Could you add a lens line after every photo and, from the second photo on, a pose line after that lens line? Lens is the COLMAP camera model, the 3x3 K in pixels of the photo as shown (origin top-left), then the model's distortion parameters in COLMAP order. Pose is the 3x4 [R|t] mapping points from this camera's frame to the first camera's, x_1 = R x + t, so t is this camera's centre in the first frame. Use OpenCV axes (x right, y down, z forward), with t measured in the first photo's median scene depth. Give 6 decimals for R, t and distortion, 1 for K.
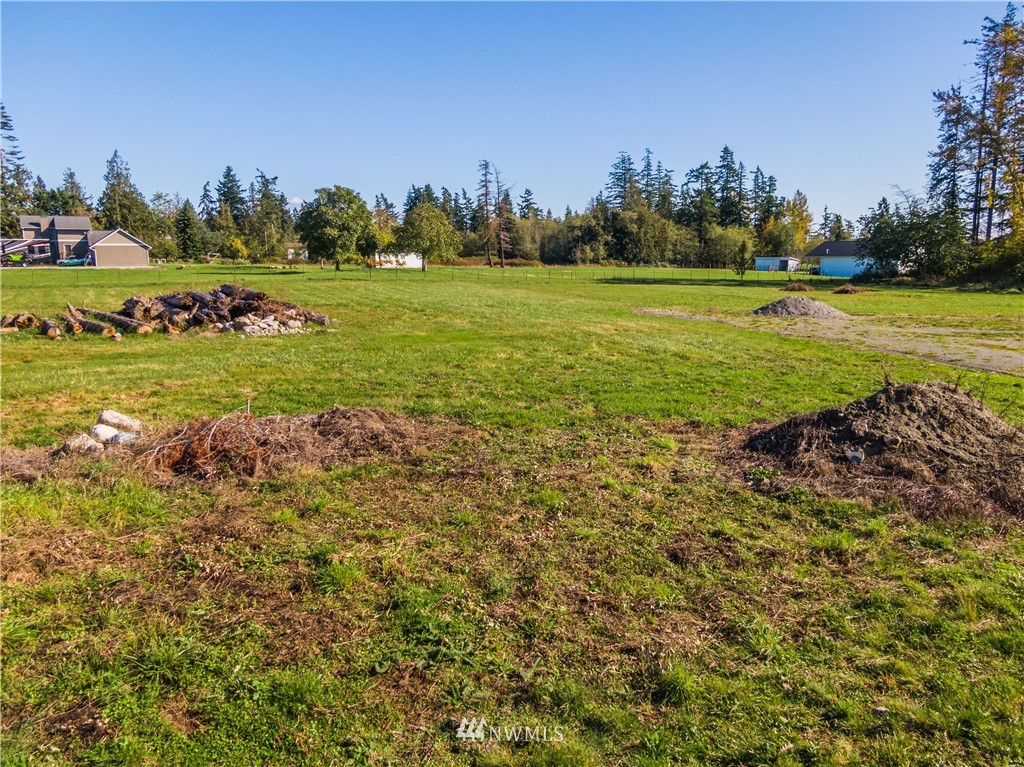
lens RADIAL K [[789.7, 0, 512.7], [0, 789.7, 383.2], [0, 0, 1]] dist [0.005408, -0.008225]
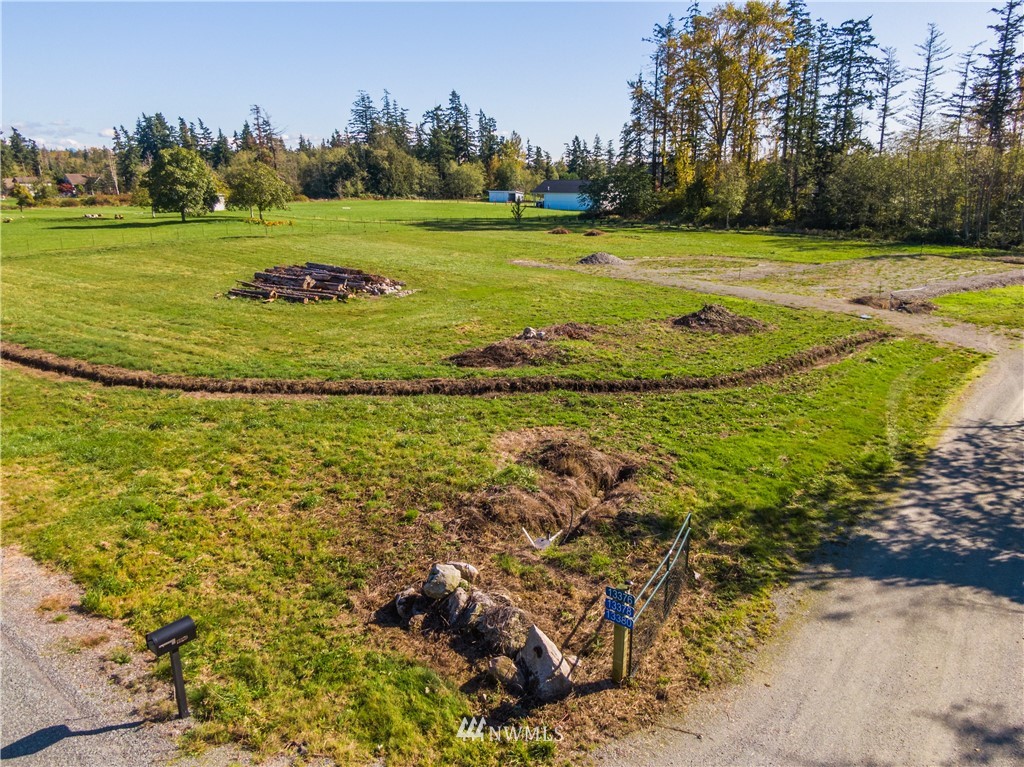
lens RADIAL K [[735.8, 0, 513.9], [0, 735.8, 382.6], [0, 0, 1]] dist [0.025494, -0.036791]
pose [[0.932274, -0.104100, 0.346451, -0.080367], [0.063597, 0.989949, 0.126320, -0.006610], [-0.356119, -0.095731, 0.929524, -0.098105]]
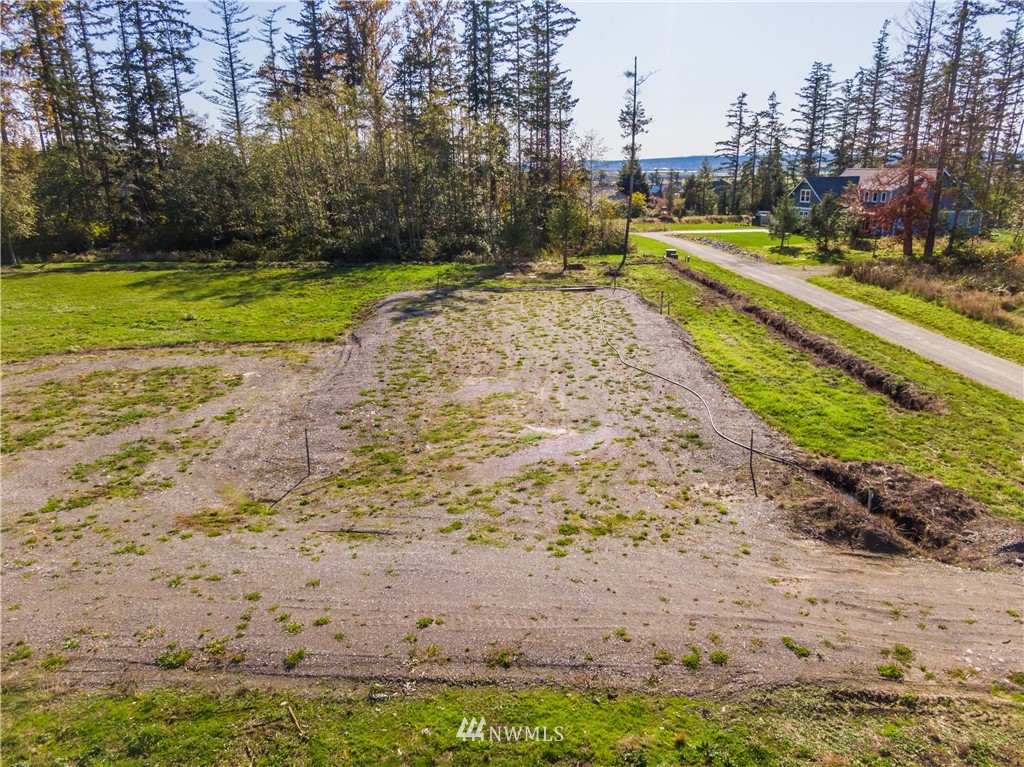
lens RADIAL K [[735.8, 0, 513.4], [0, 735.8, 380.9], [0, 0, 1]] dist [0.025494, -0.036791]
pose [[0.262162, -0.273641, 0.925414, 0.018931], [0.162977, 0.957735, 0.237028, -0.030871], [-0.951162, 0.088681, 0.295679, 0.070922]]
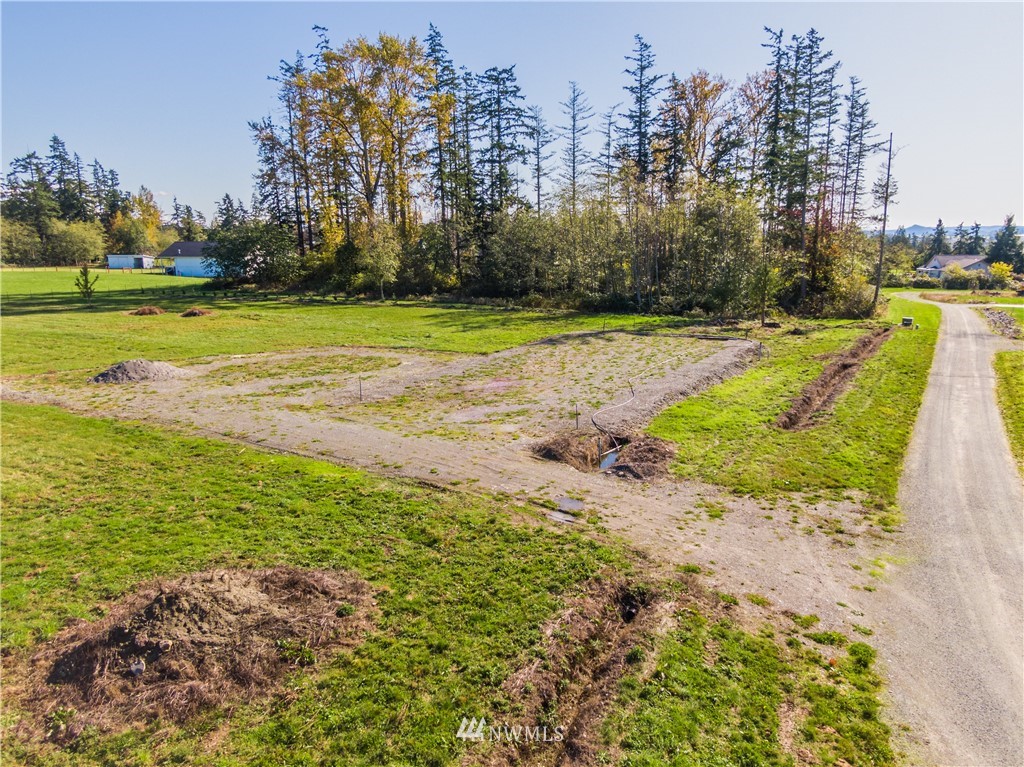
lens RADIAL K [[735.8, 0, 517.7], [0, 735.8, 384.3], [0, 0, 1]] dist [0.025494, -0.036791]
pose [[0.704723, -0.146202, 0.694255, 0.003673], [0.119775, 0.989009, 0.086693, -0.017725], [-0.699299, 0.022060, 0.714489, -0.015321]]
